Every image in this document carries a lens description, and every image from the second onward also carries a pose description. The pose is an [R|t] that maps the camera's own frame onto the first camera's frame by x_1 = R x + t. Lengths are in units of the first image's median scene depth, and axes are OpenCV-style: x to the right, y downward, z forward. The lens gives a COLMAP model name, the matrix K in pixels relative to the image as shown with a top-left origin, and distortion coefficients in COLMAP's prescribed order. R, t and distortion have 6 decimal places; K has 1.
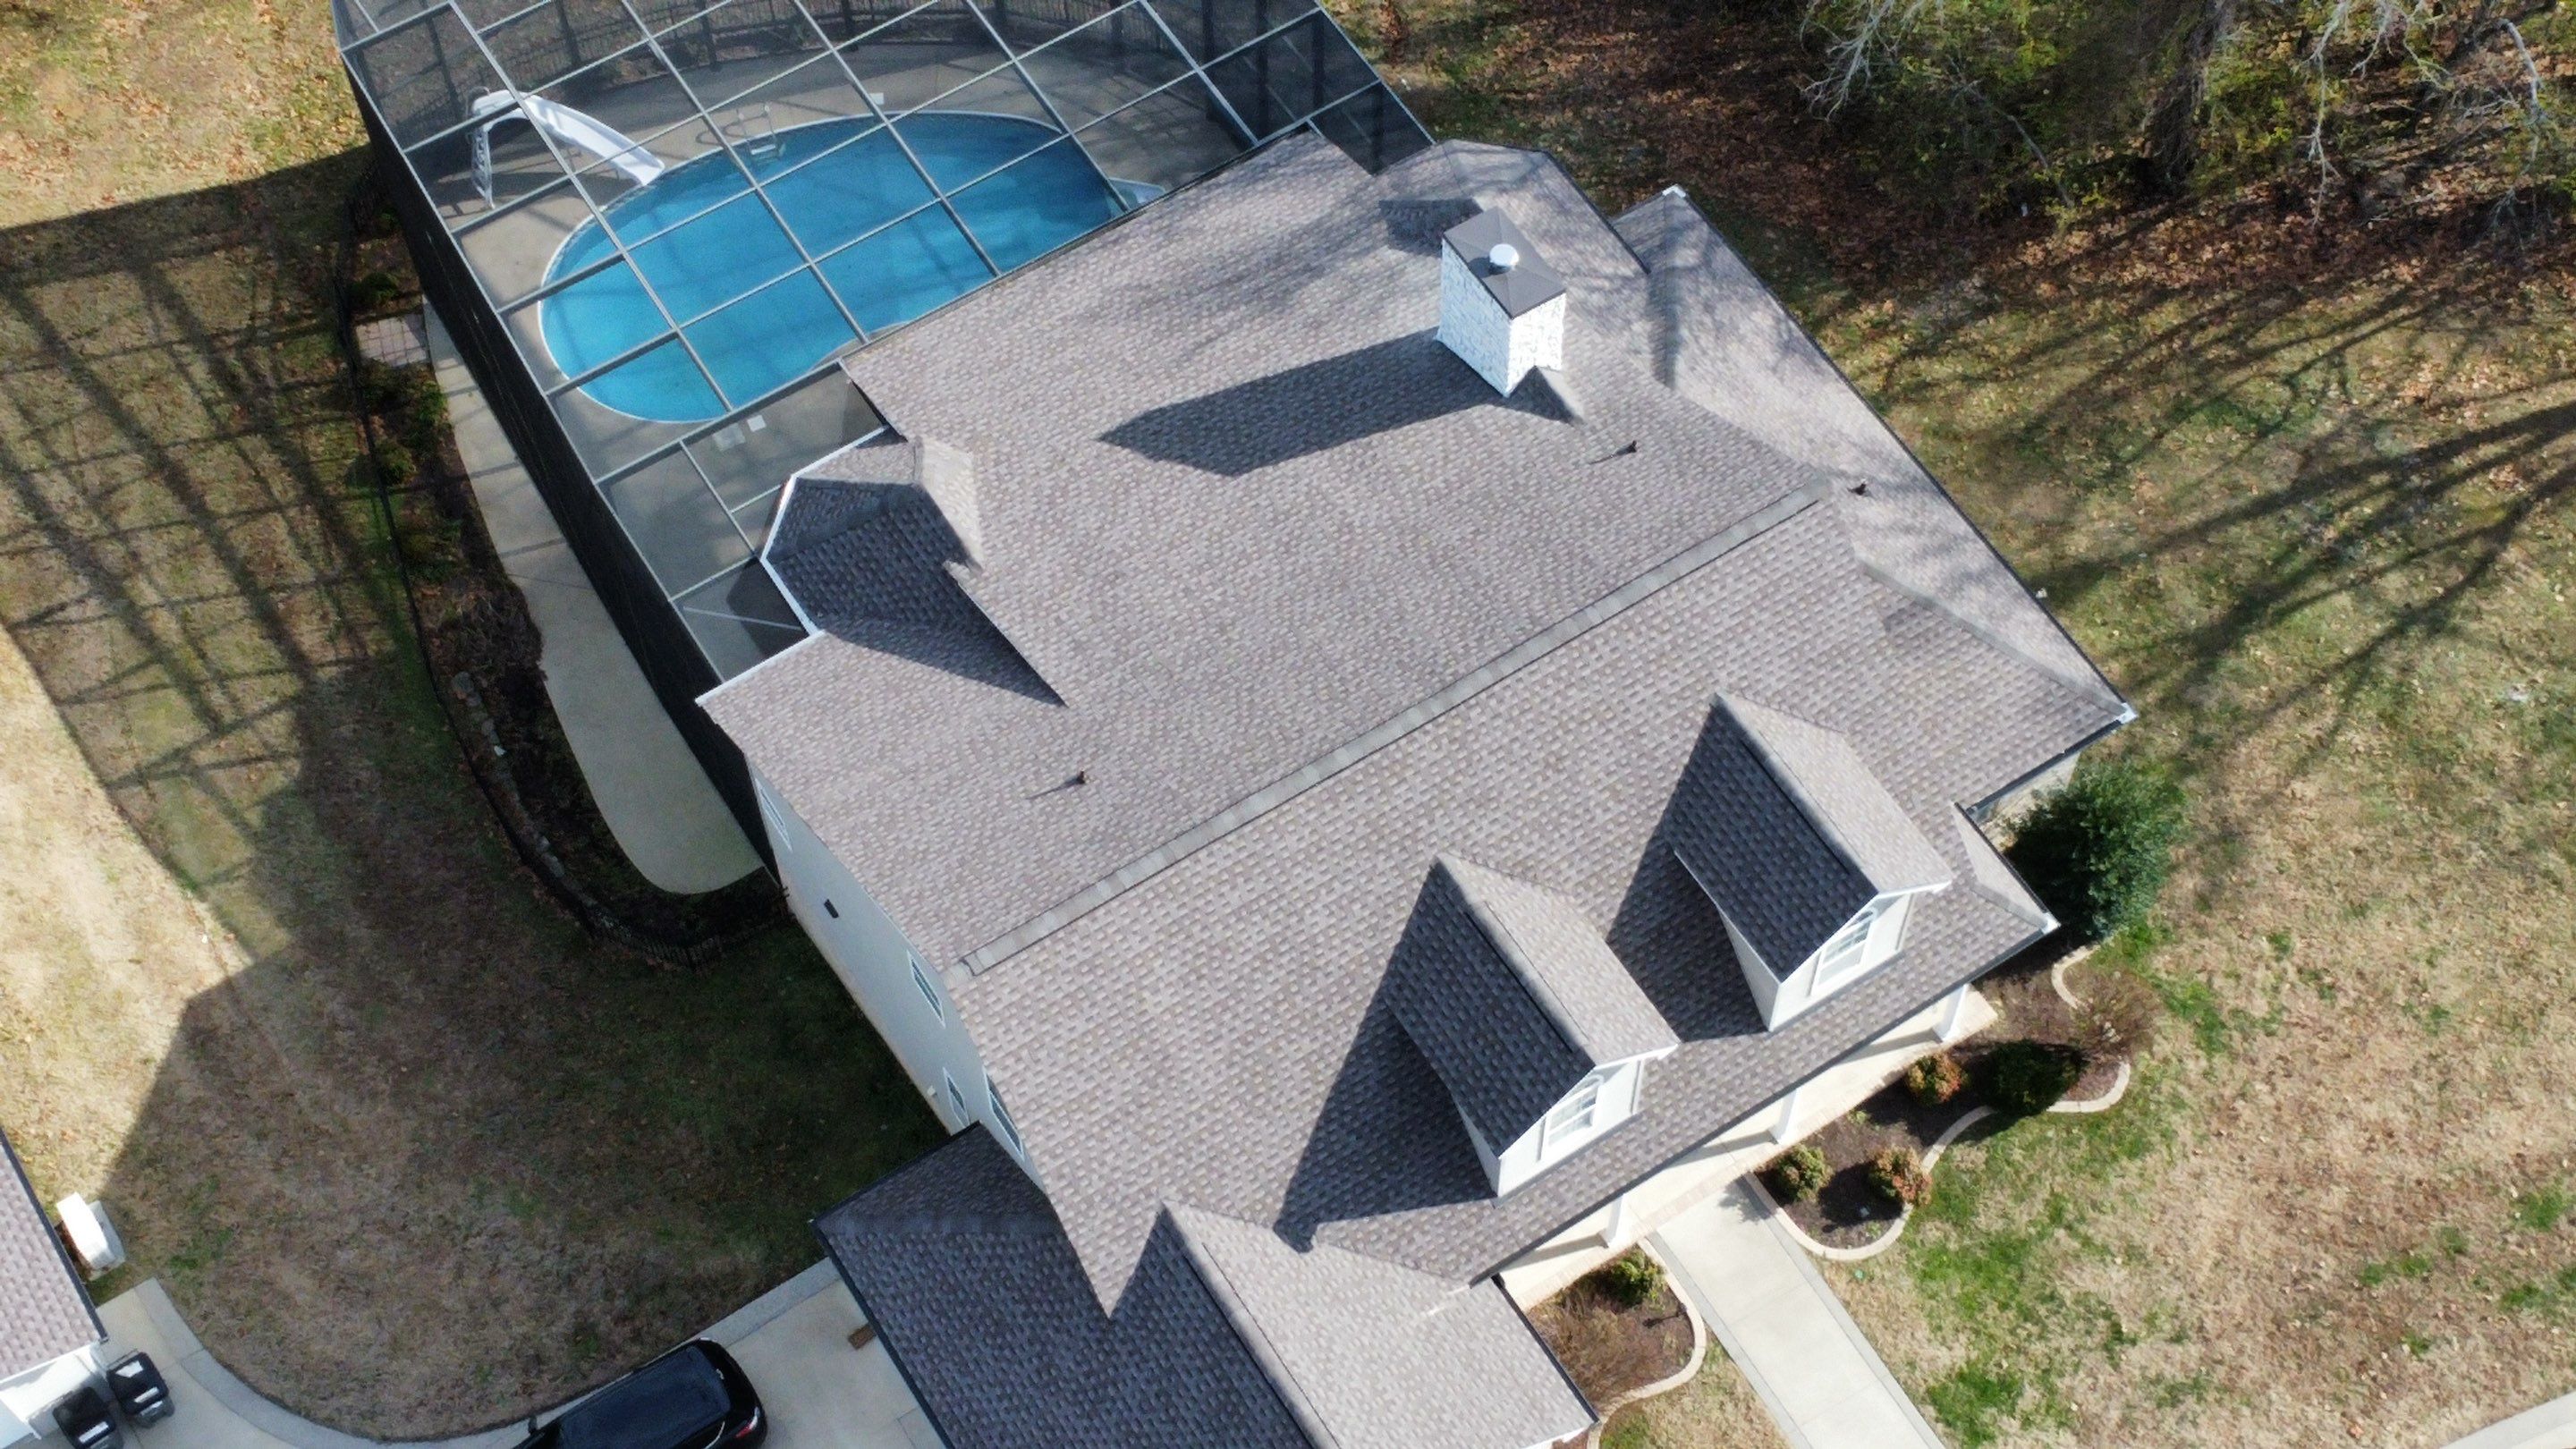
lens RADIAL K [[3724.5, 0, 1299.6], [0, 3724.5, 711.4], [0, 0, 1]] dist [-0.041981, 0.166594]
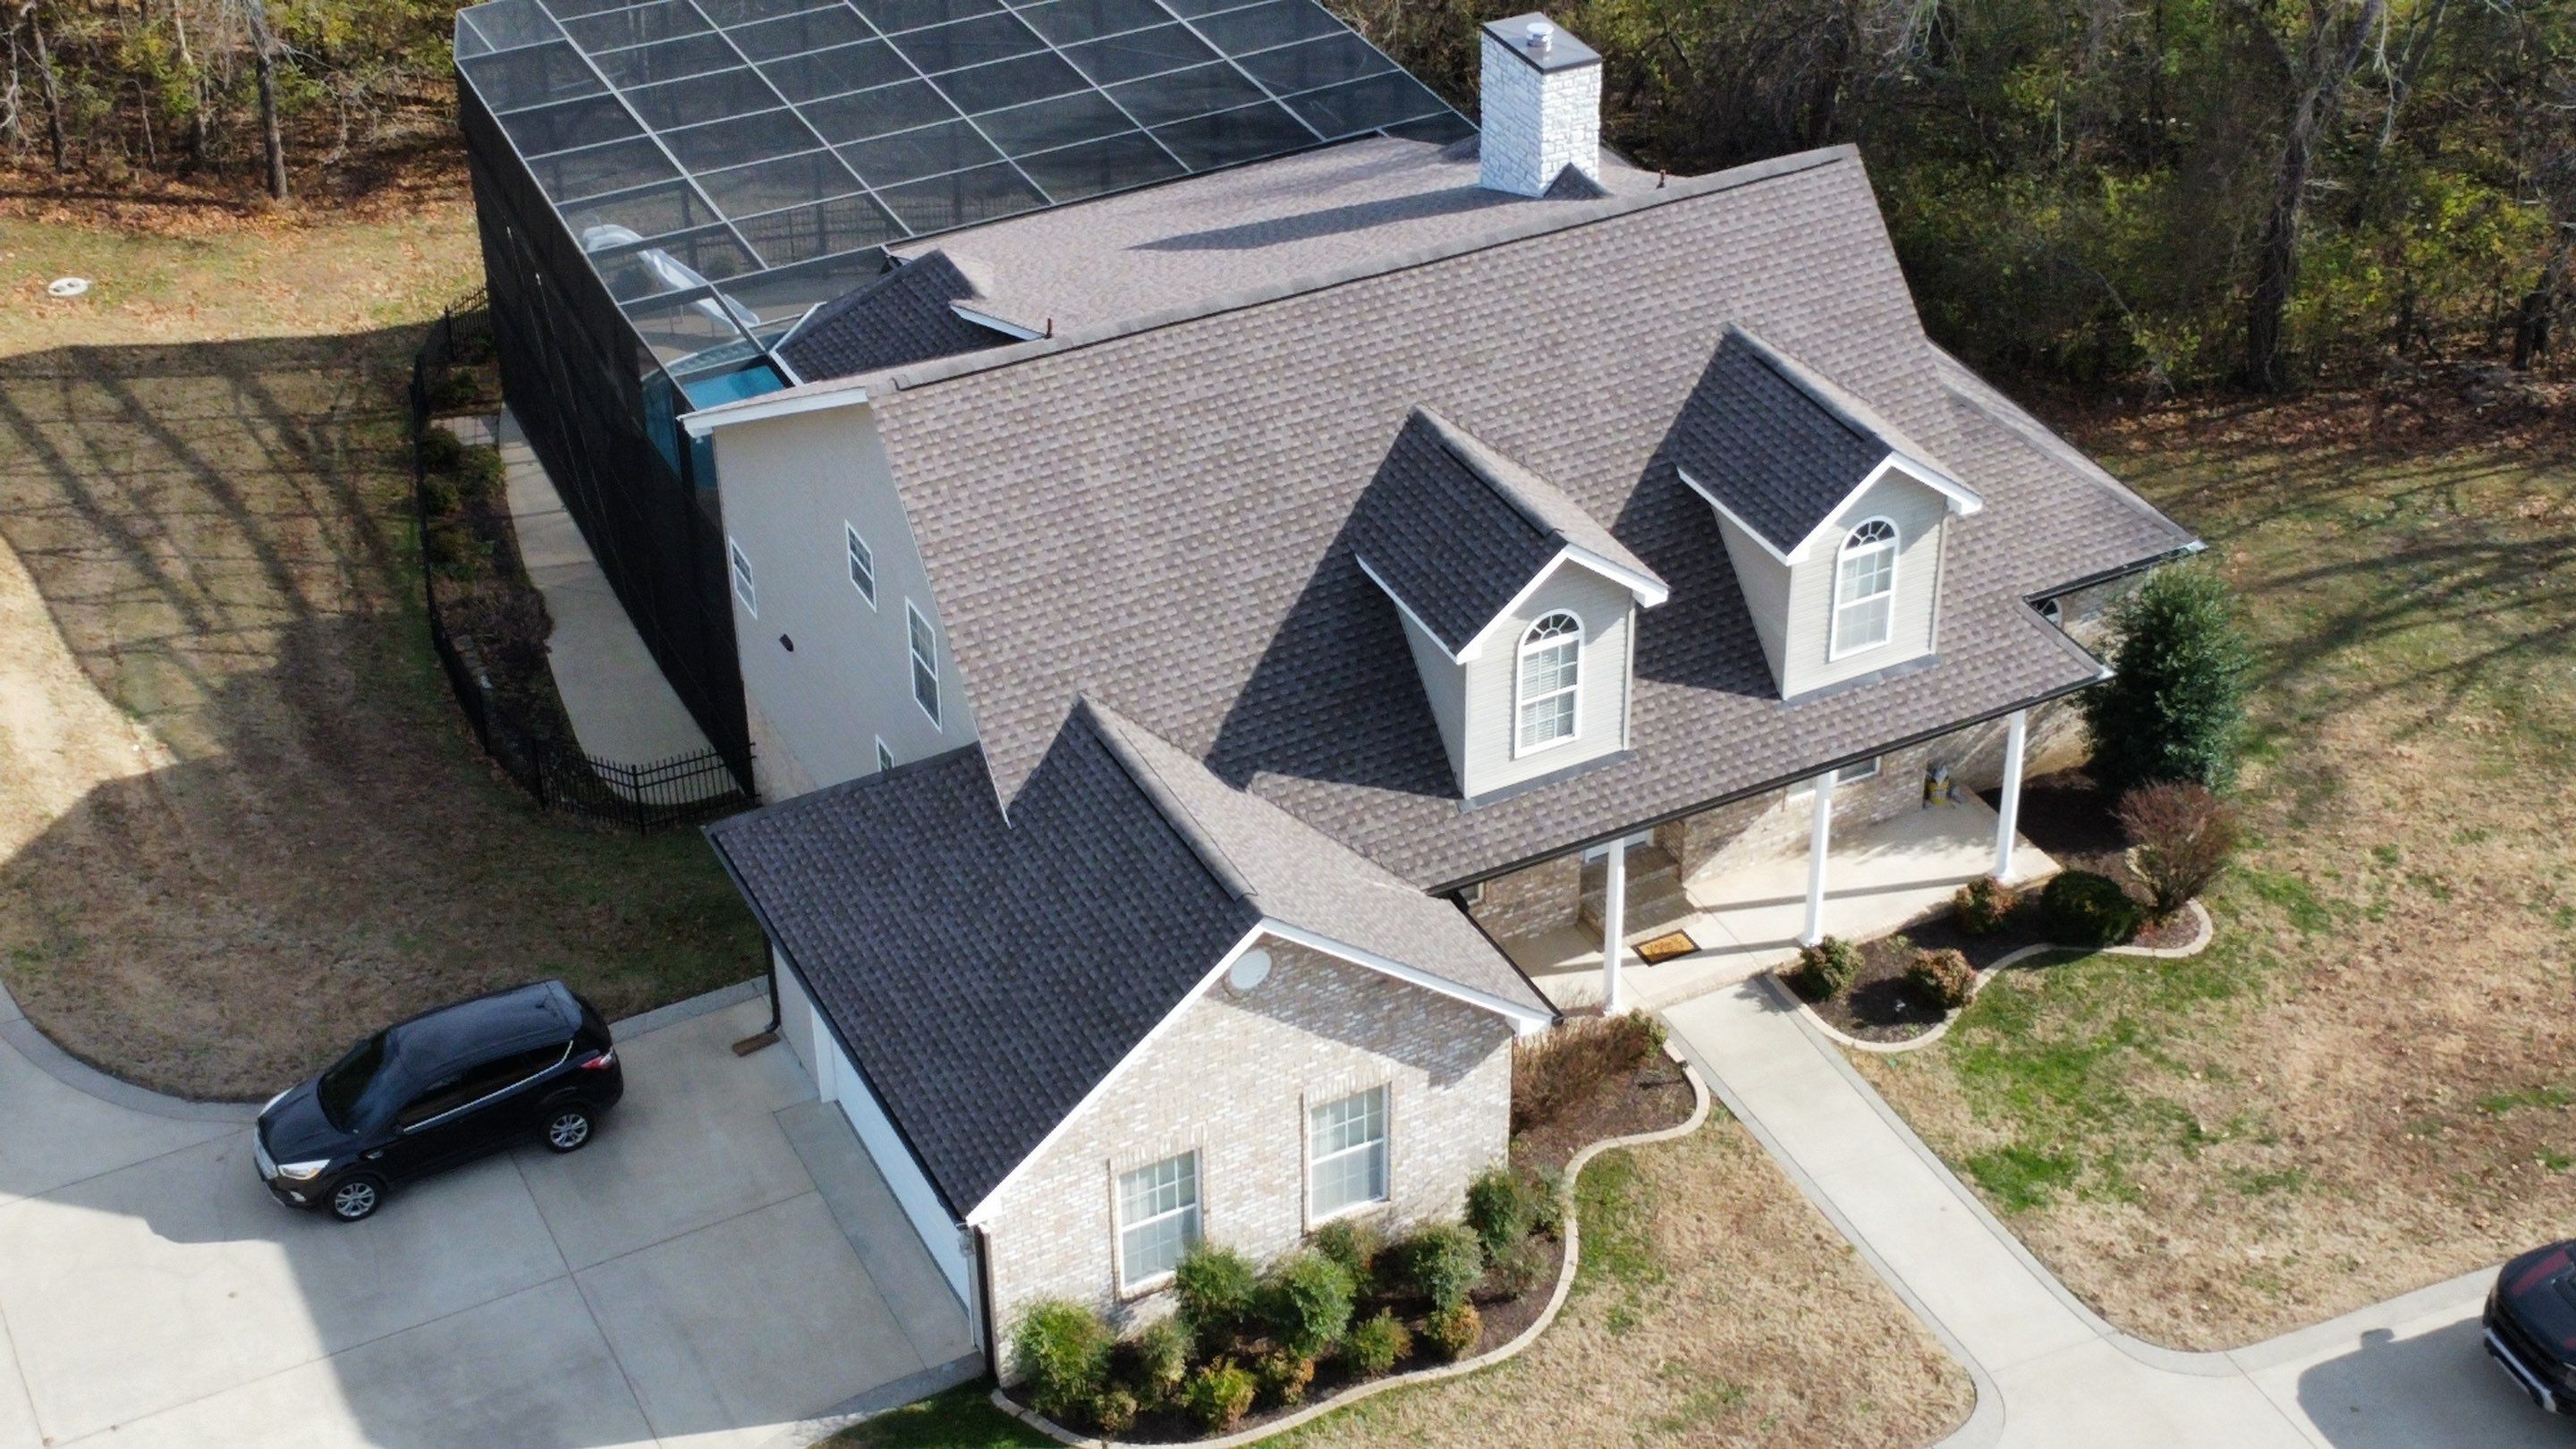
lens RADIAL K [[3724.5, 0, 1299.6], [0, 3724.5, 711.4], [0, 0, 1]] dist [-0.041981, 0.166594]
pose [[0.995153, 0.051672, -0.083671, 0.080870], [-0.083036, 0.897360, -0.433416, 0.461871], [0.052688, 0.438263, 0.897301, 0.178579]]
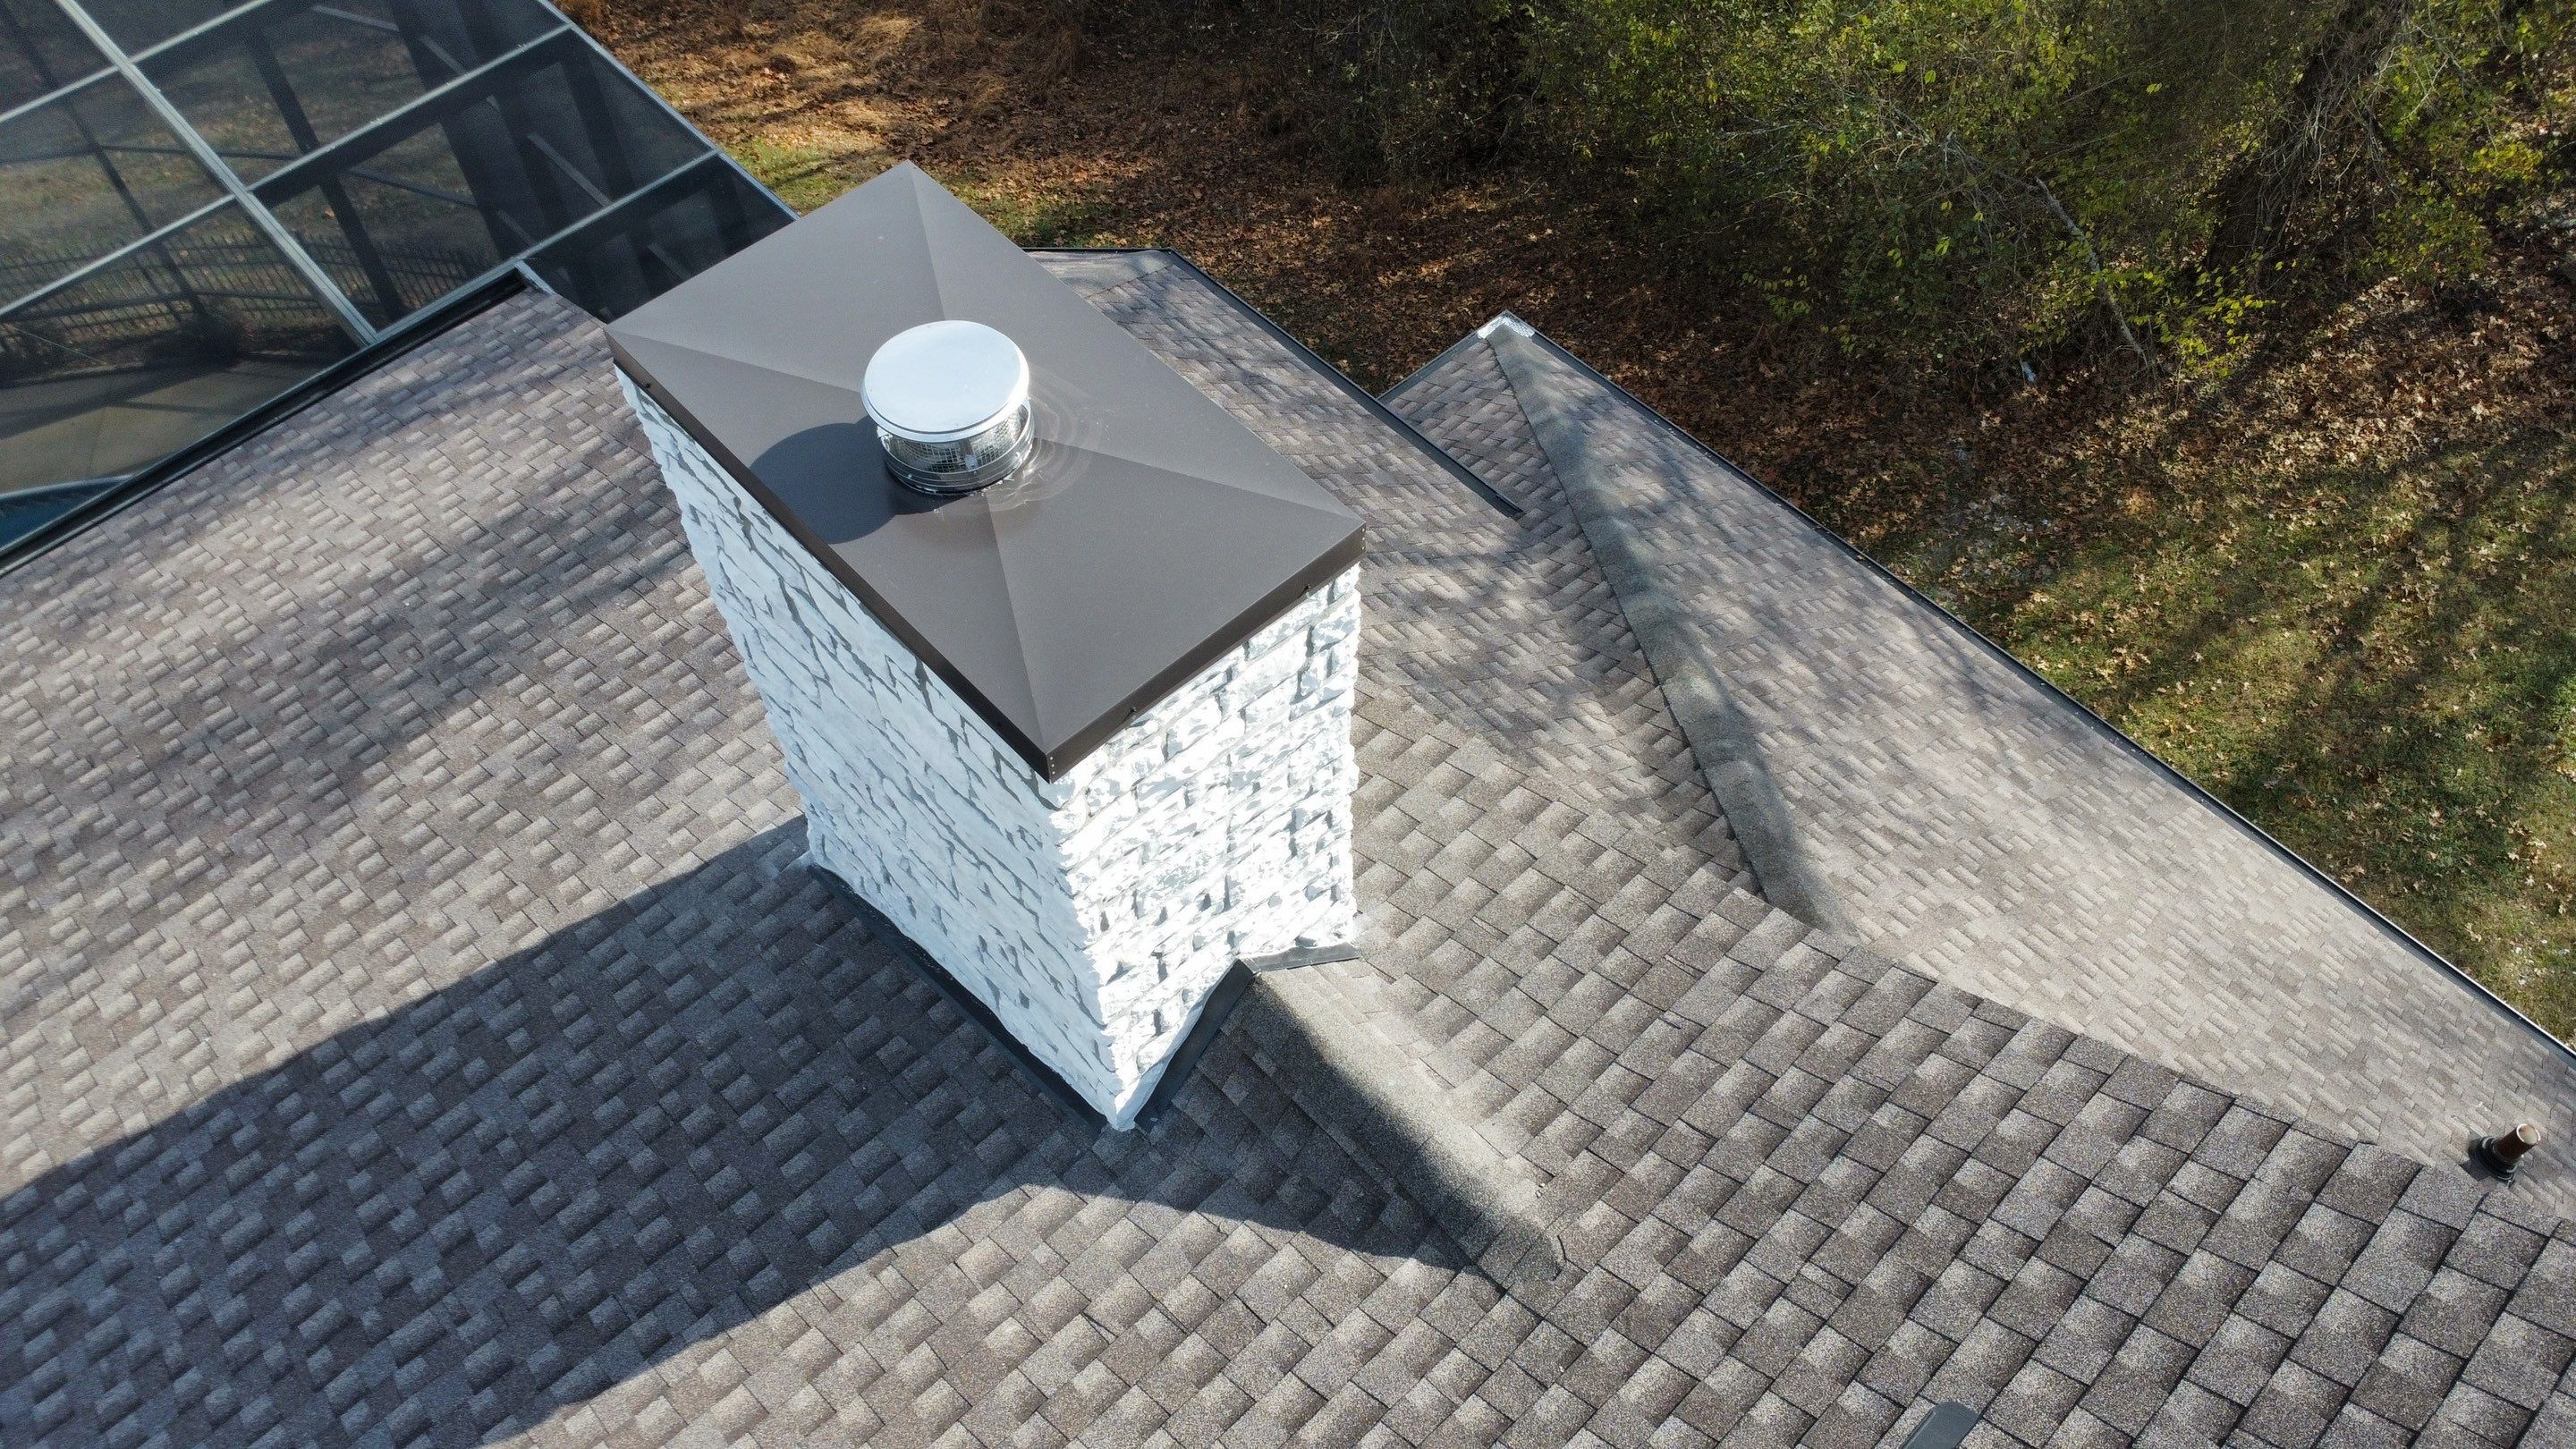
lens RADIAL K [[1865.1, 0, 1291.9], [0, 1865.1, 715.9], [0, 0, 1]] dist [-0.014673, -0.033282]
pose [[0.983088, -0.149342, 0.105994, 0.056846], [0.157715, 0.984591, -0.075539, -0.096782], [-0.093080, 0.090979, 0.991493, 0.890625]]
